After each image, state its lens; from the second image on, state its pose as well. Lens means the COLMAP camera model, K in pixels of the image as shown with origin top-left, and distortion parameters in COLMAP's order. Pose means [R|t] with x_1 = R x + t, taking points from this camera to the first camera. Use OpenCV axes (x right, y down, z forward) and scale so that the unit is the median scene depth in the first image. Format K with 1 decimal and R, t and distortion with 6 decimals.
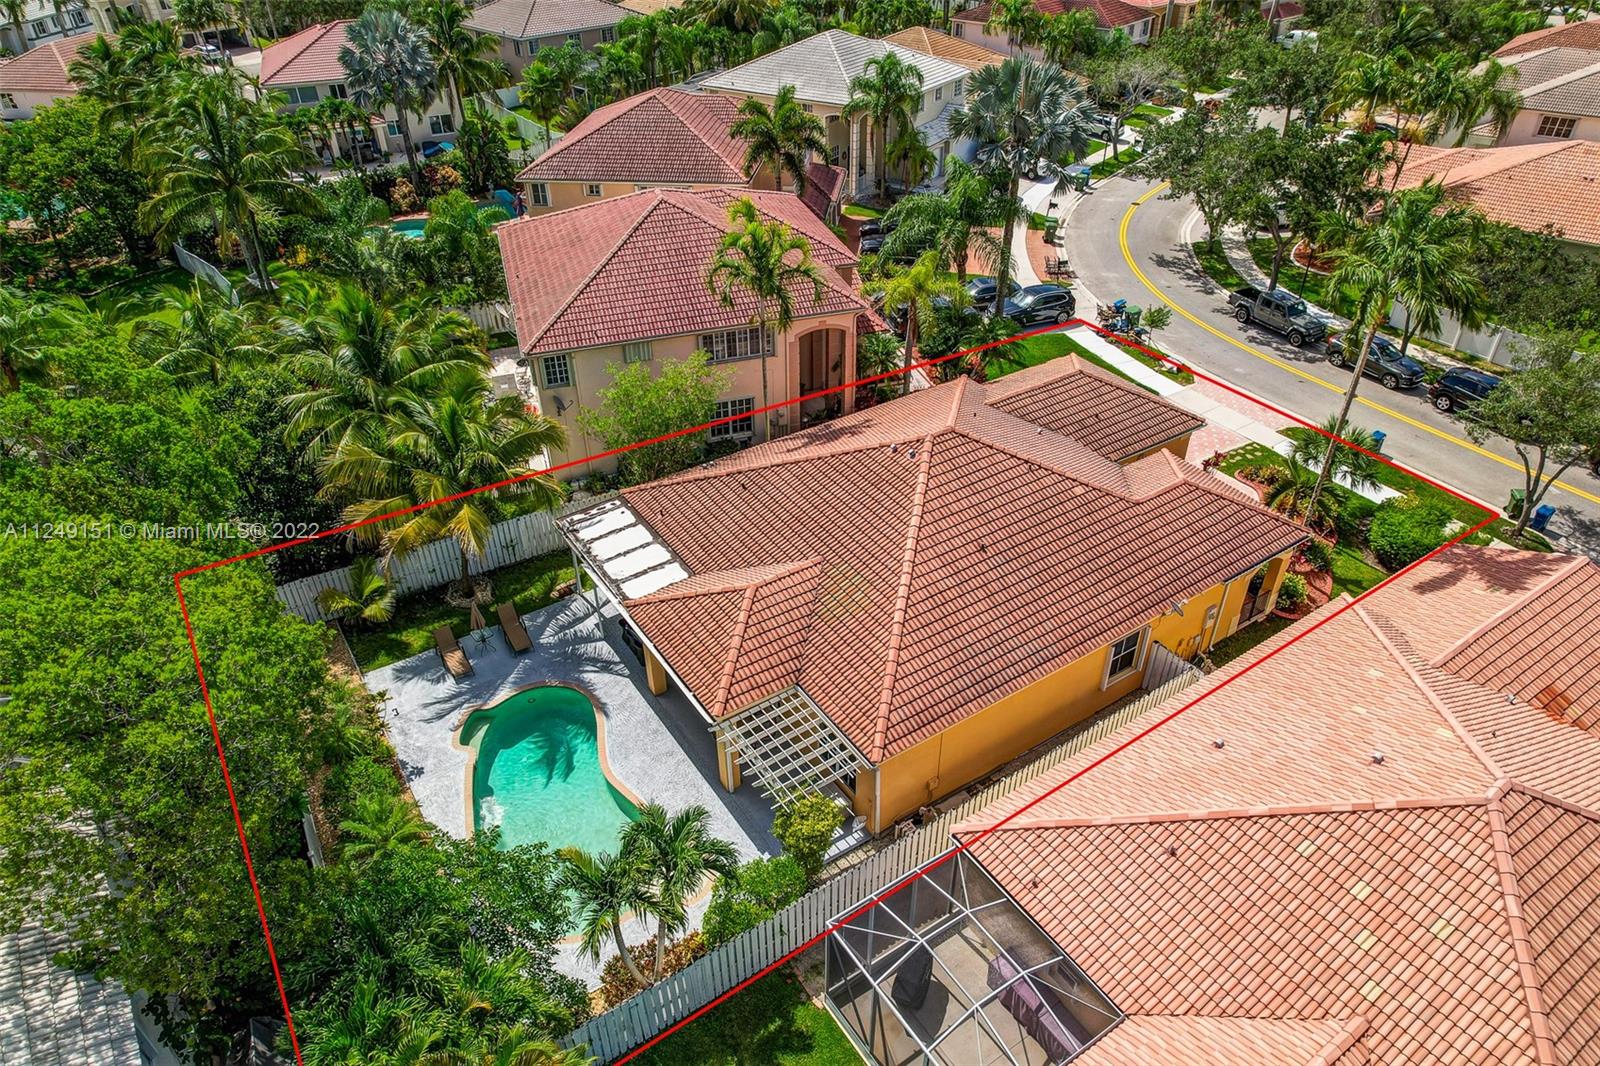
lens RADIAL K [[1028.0, 0, 800.0], [0, 1028.0, 533.0], [0, 0, 1]] dist [-0.042952, 0.000012]
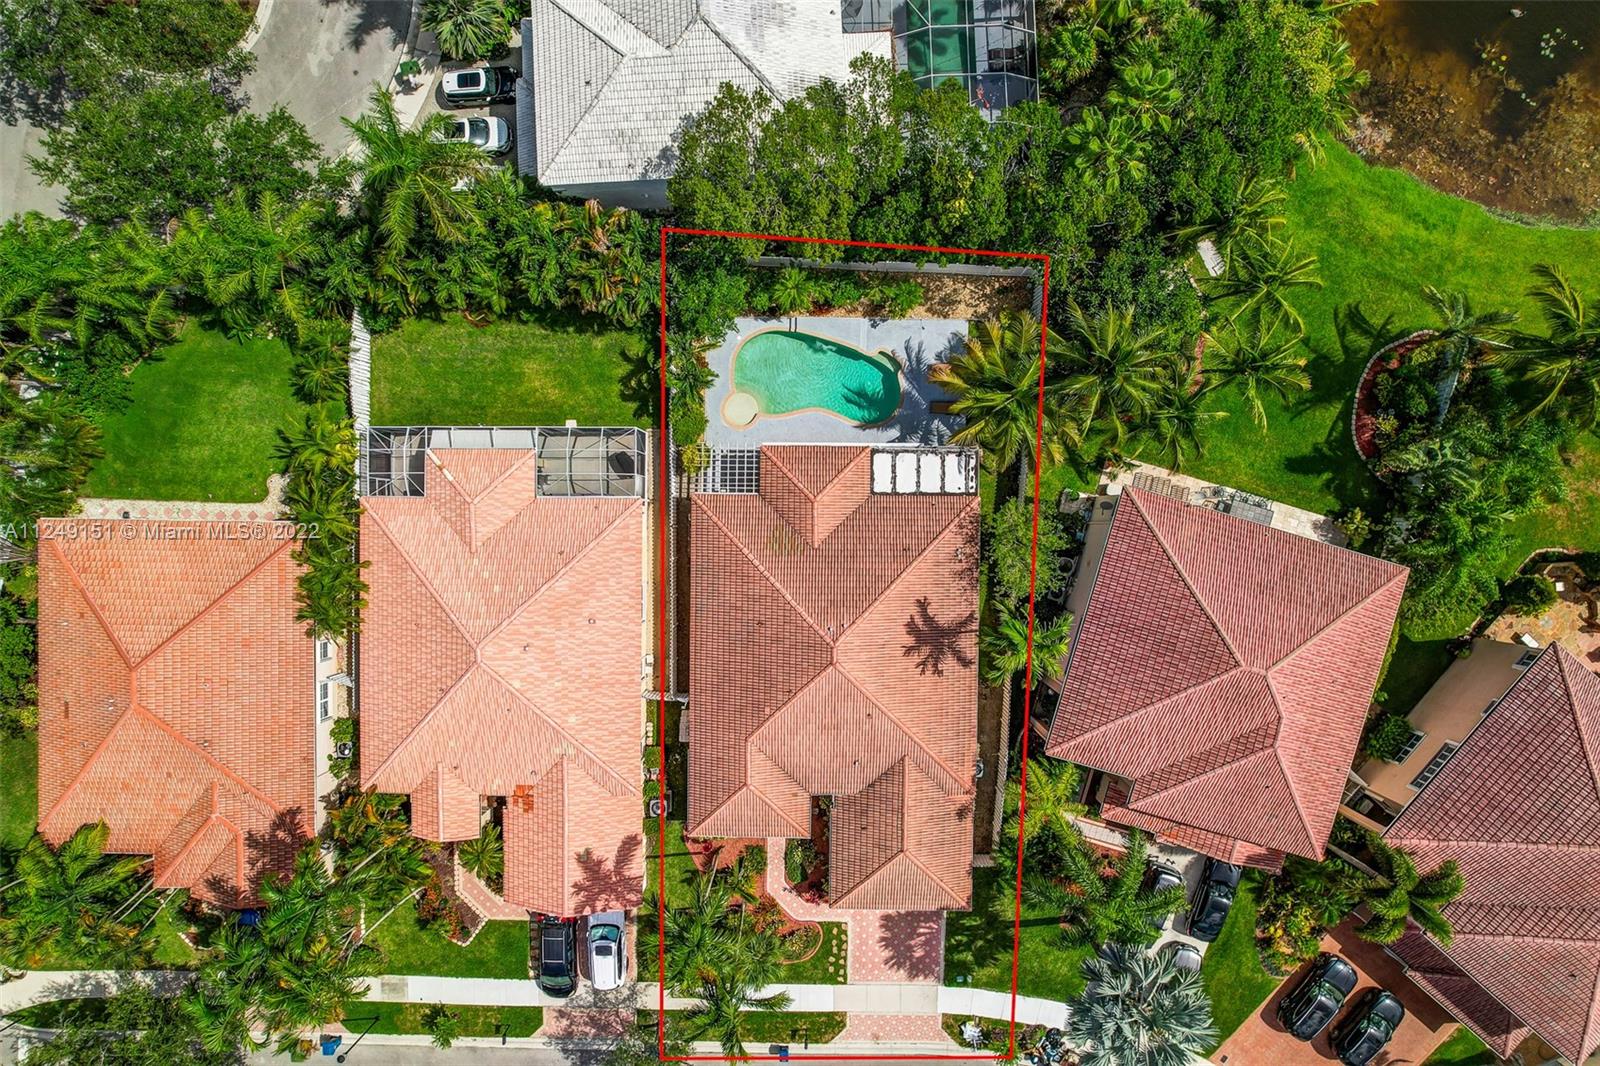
lens RADIAL K [[1028.0, 0, 800.0], [0, 1028.0, 533.0], [0, 0, 1]] dist [-0.042952, 0.000012]
pose [[-0.552107, 0.832815, 0.039968, -0.049965], [-0.459467, -0.343900, 0.818915, -1.249013], [0.695750, 0.433765, 0.572521, -0.013631]]
